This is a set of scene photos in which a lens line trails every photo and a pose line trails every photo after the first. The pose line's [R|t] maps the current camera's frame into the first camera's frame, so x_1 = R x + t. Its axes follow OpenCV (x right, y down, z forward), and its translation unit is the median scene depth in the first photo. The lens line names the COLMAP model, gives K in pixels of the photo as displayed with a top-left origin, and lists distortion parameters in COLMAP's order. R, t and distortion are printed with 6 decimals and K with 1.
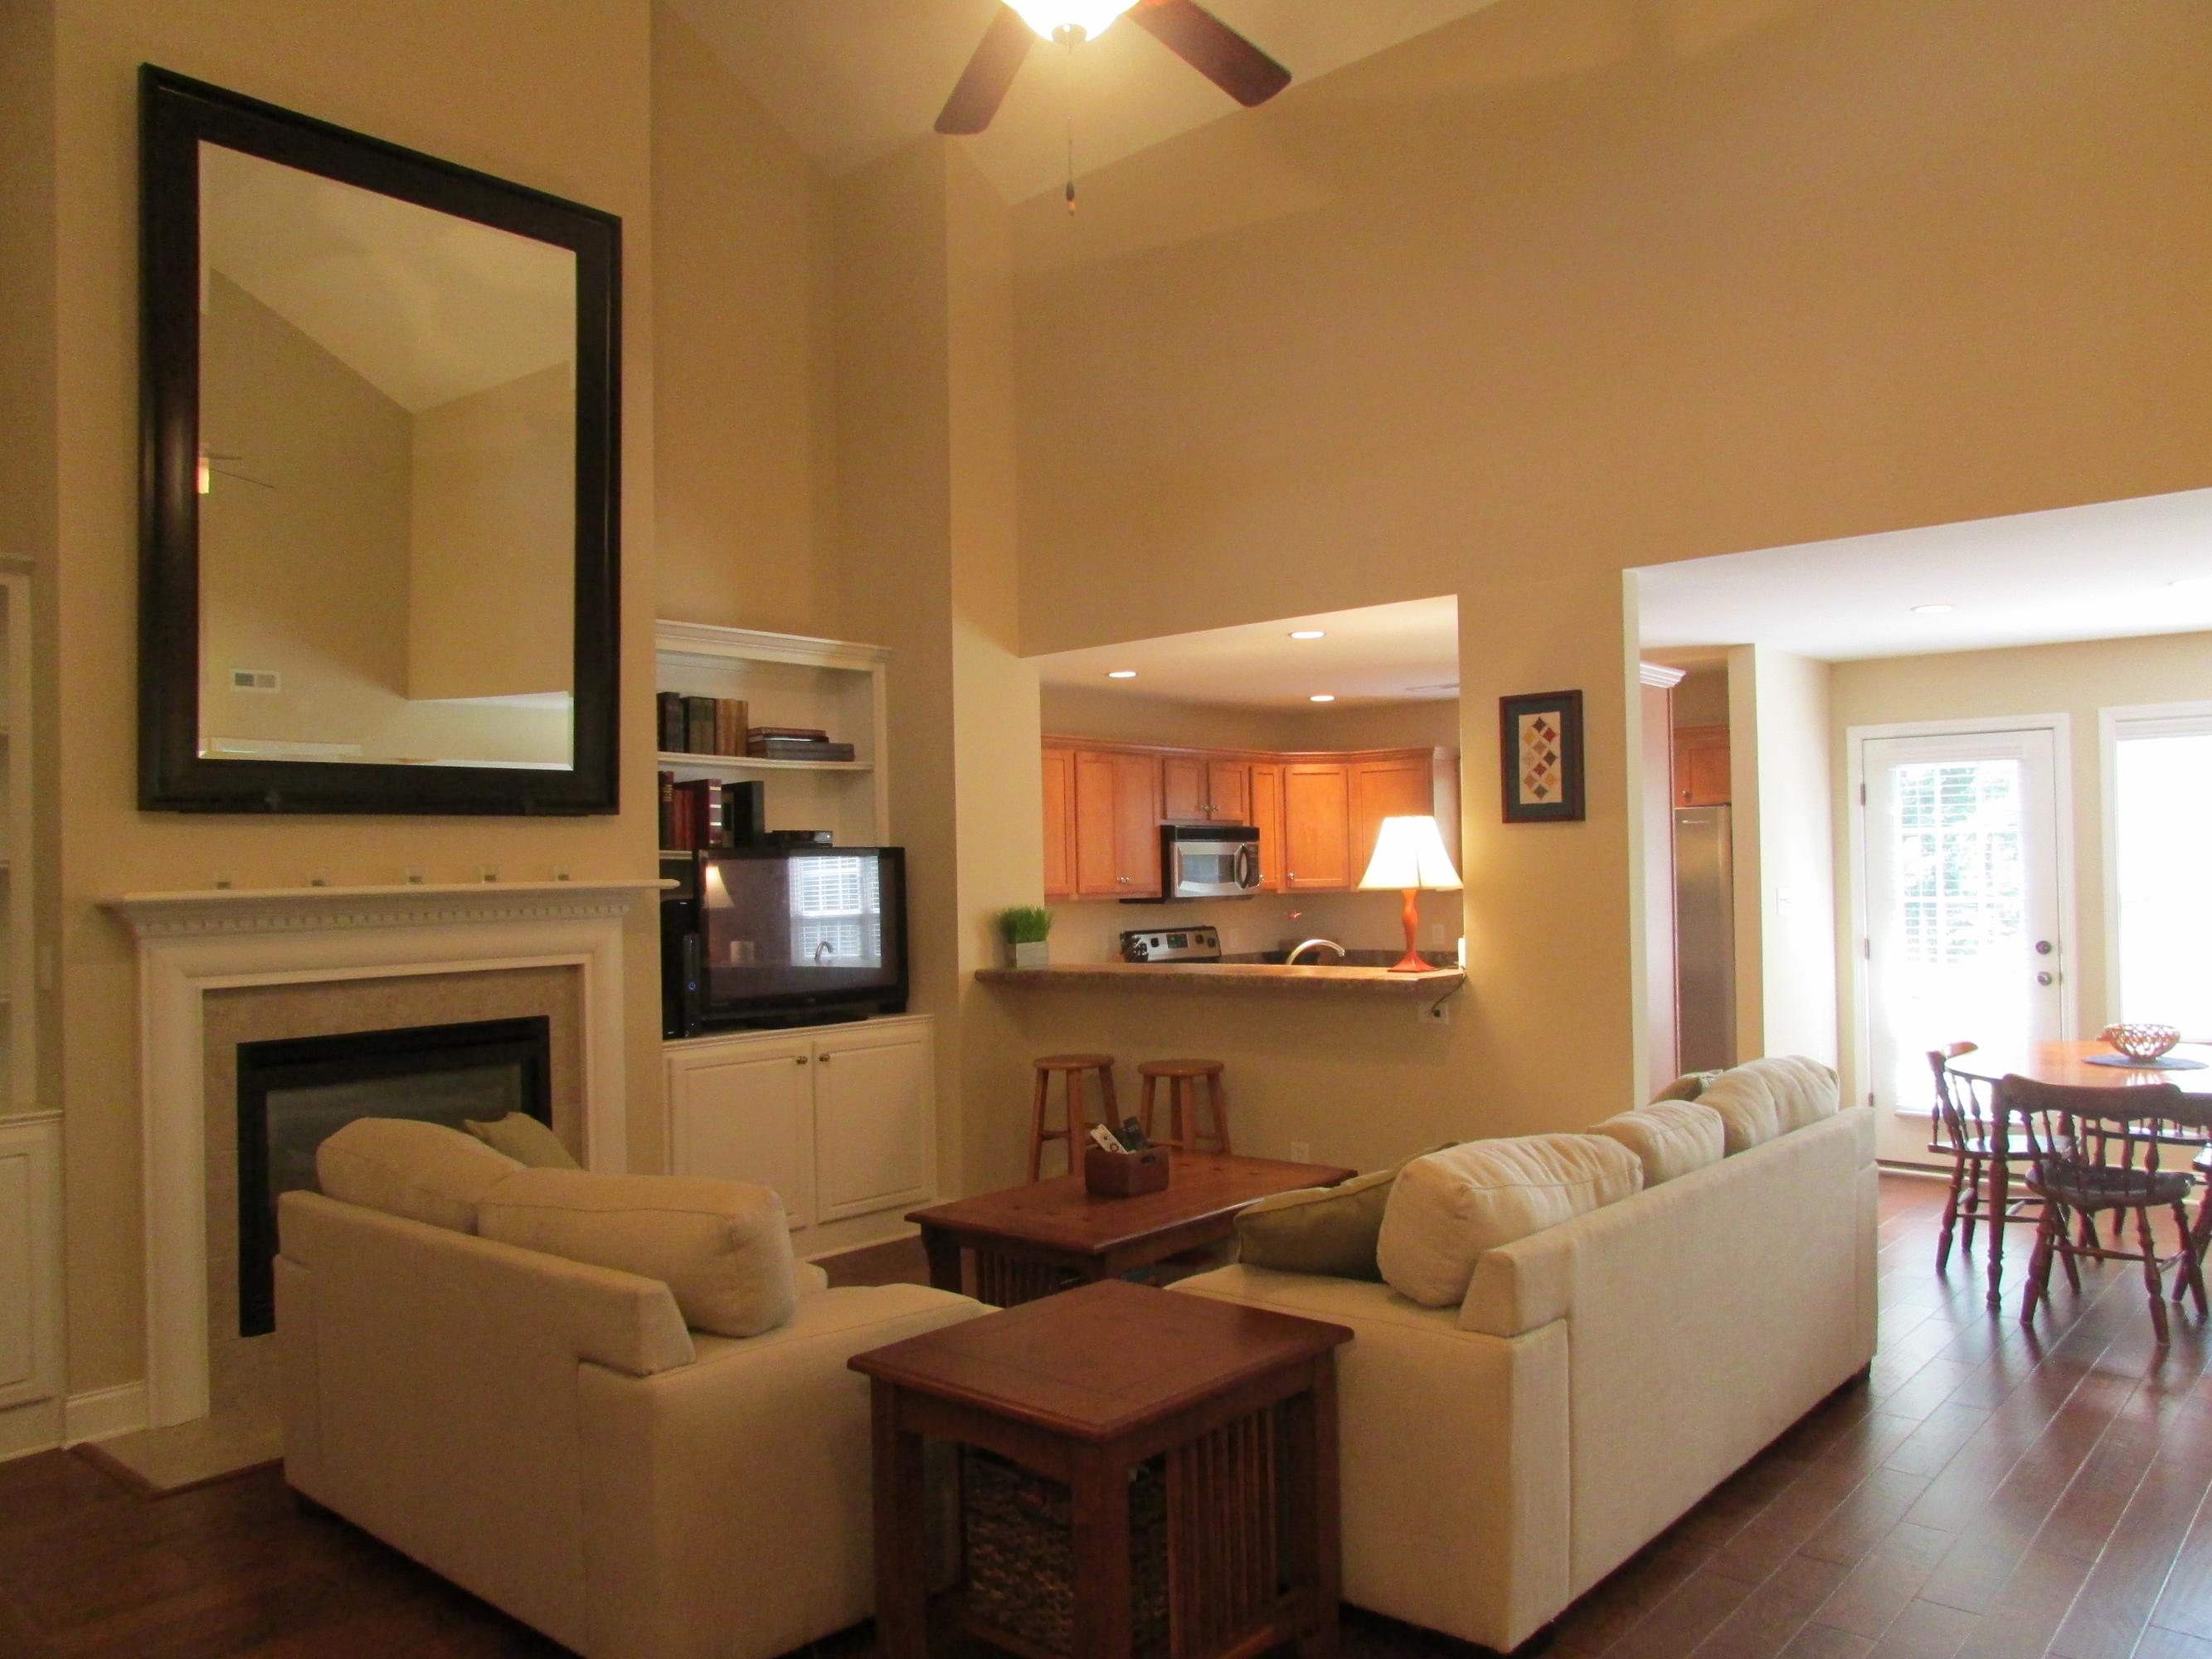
lens RADIAL K [[1592.1, 0, 1103.3], [0, 1592.1, 820.0], [0, 0, 1]] dist [-0.008161, 0.002574]
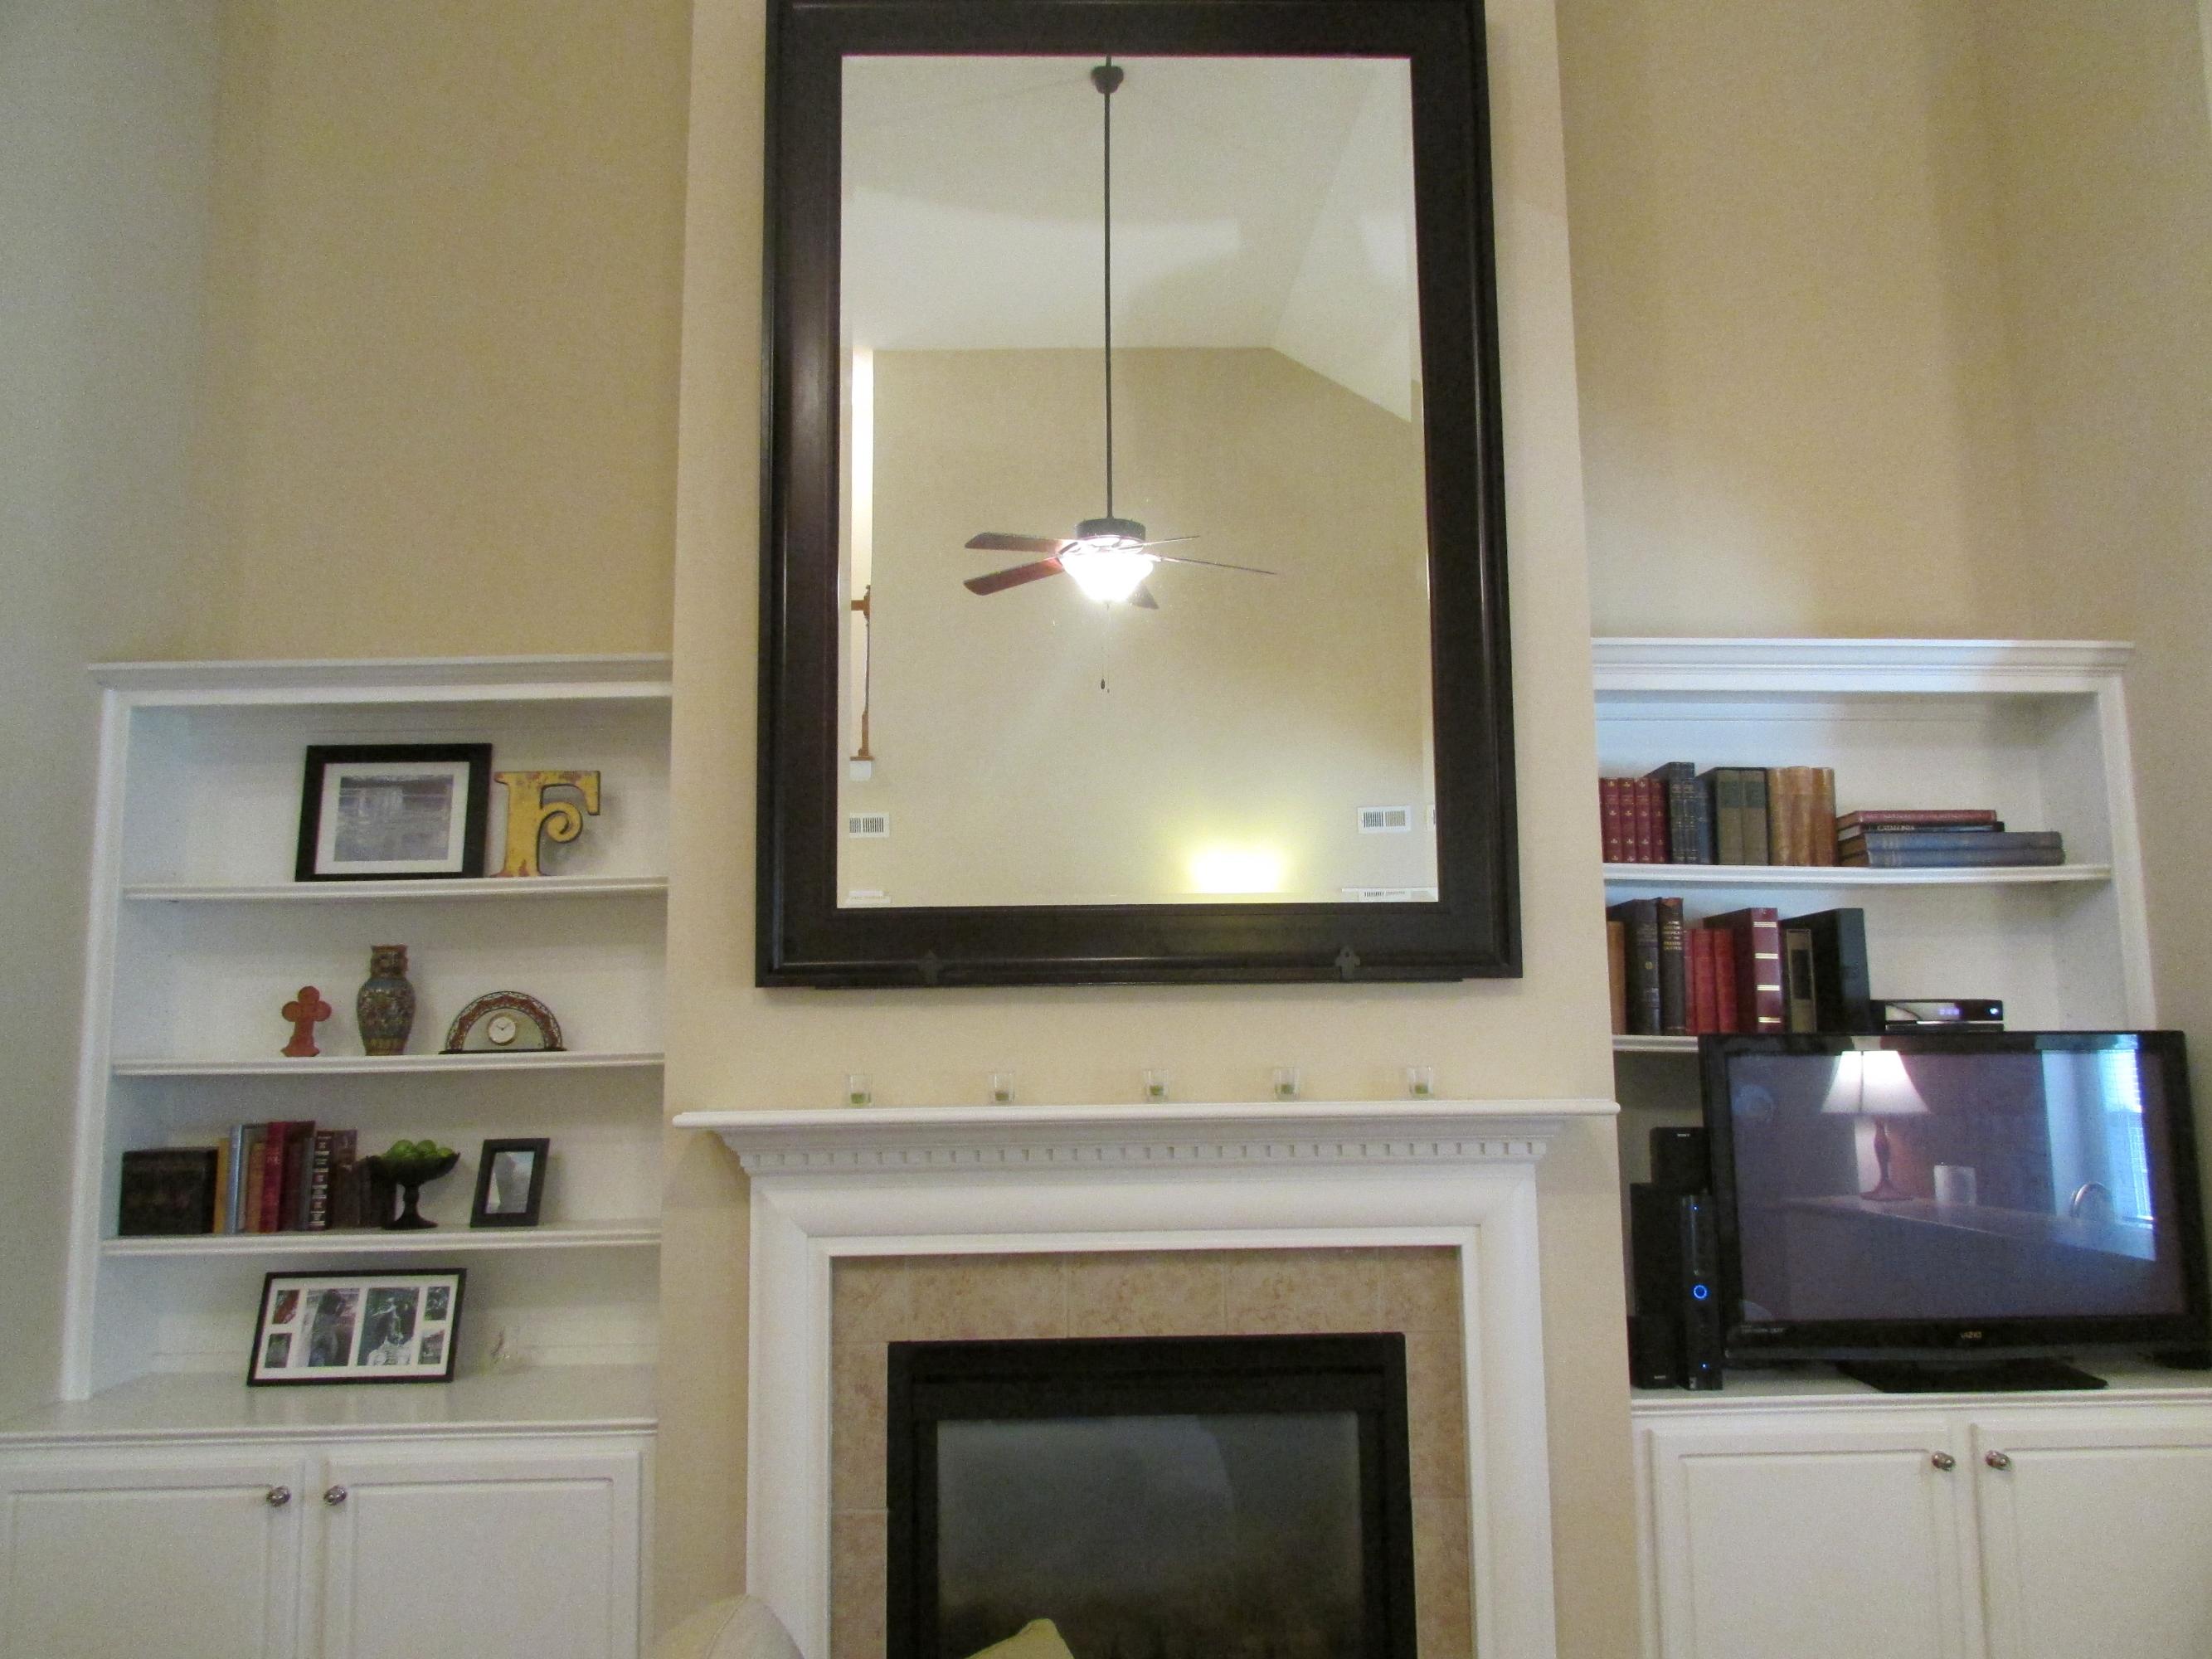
lens RADIAL K [[1592.1, 0, 1132.3], [0, 1592.1, 820.8], [0, 0, 1]] dist [-0.008161, 0.002574]
pose [[0.690502, -0.081713, -0.718700, 0.011850], [0.017553, 0.995199, -0.096285, -0.007221], [0.723118, 0.053870, 0.688621, 0.514802]]
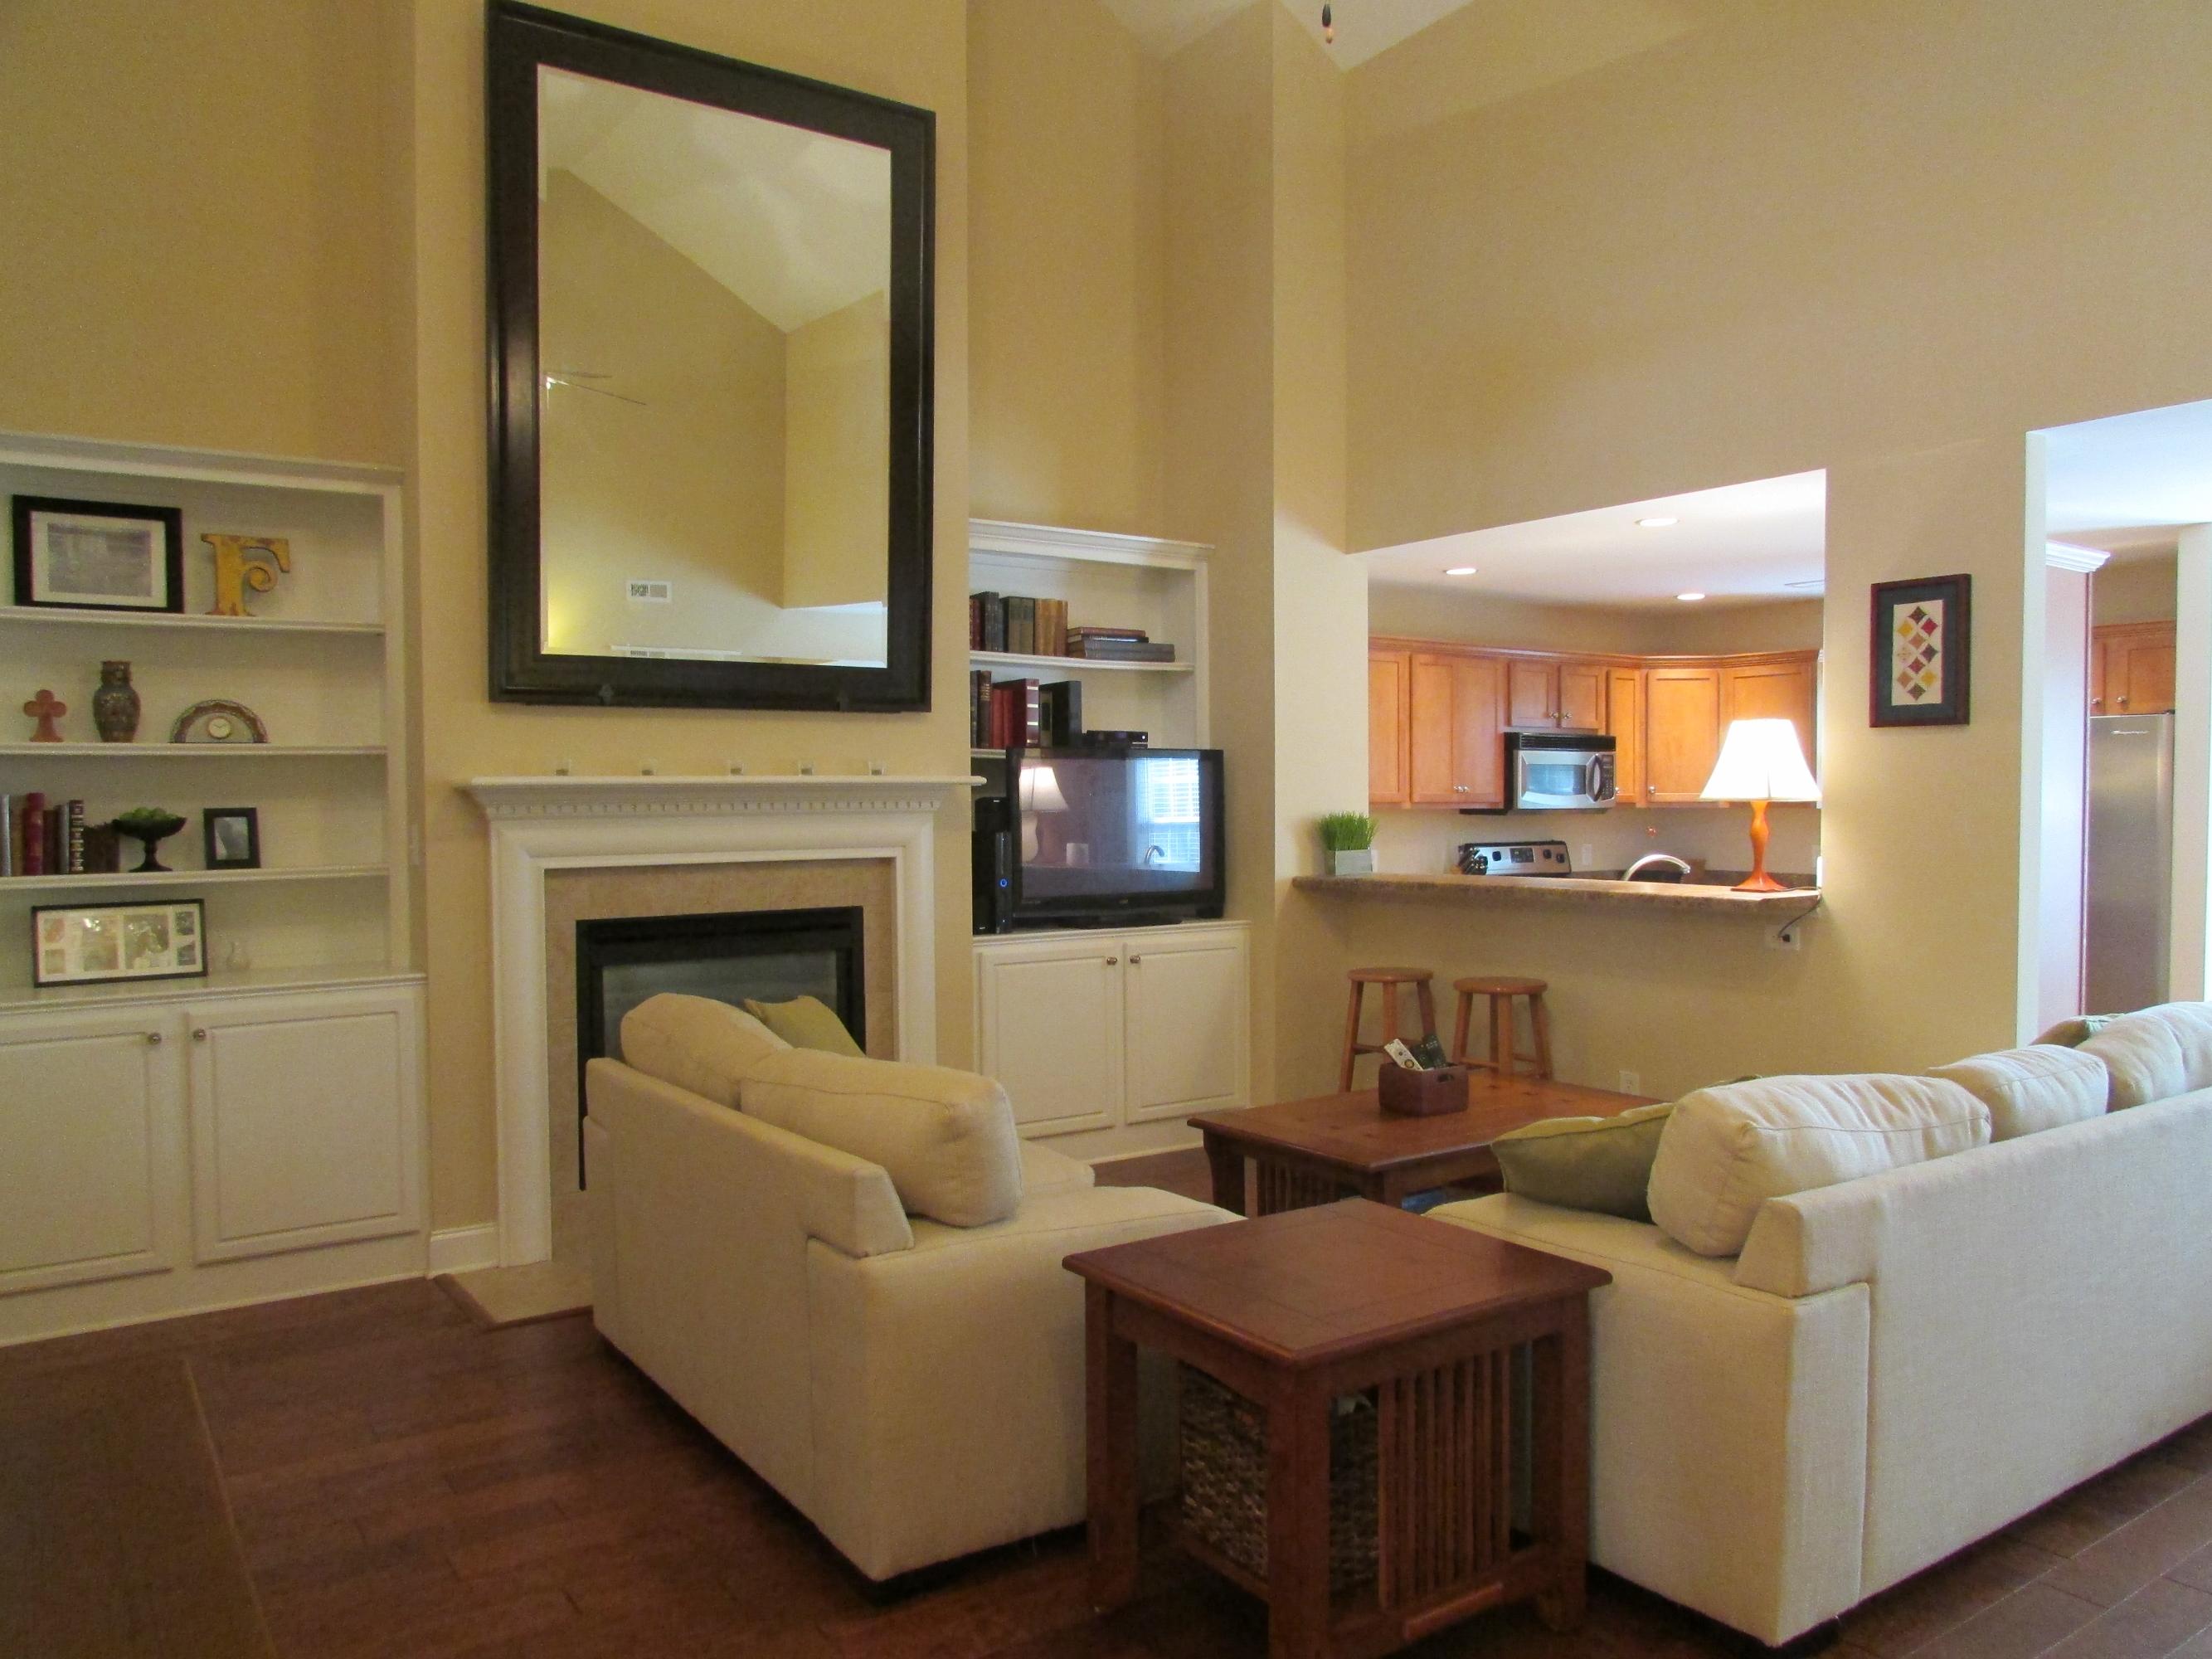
lens RADIAL K [[1592.1, 0, 1112.2], [0, 1592.1, 816.0], [0, 0, 1]] dist [-0.008161, 0.002574]
pose [[0.972287, 0.021505, -0.232800, 0.046526], [-0.009625, 0.998598, 0.052044, 0.009160], [0.233593, -0.048361, 0.971131, 0.038024]]
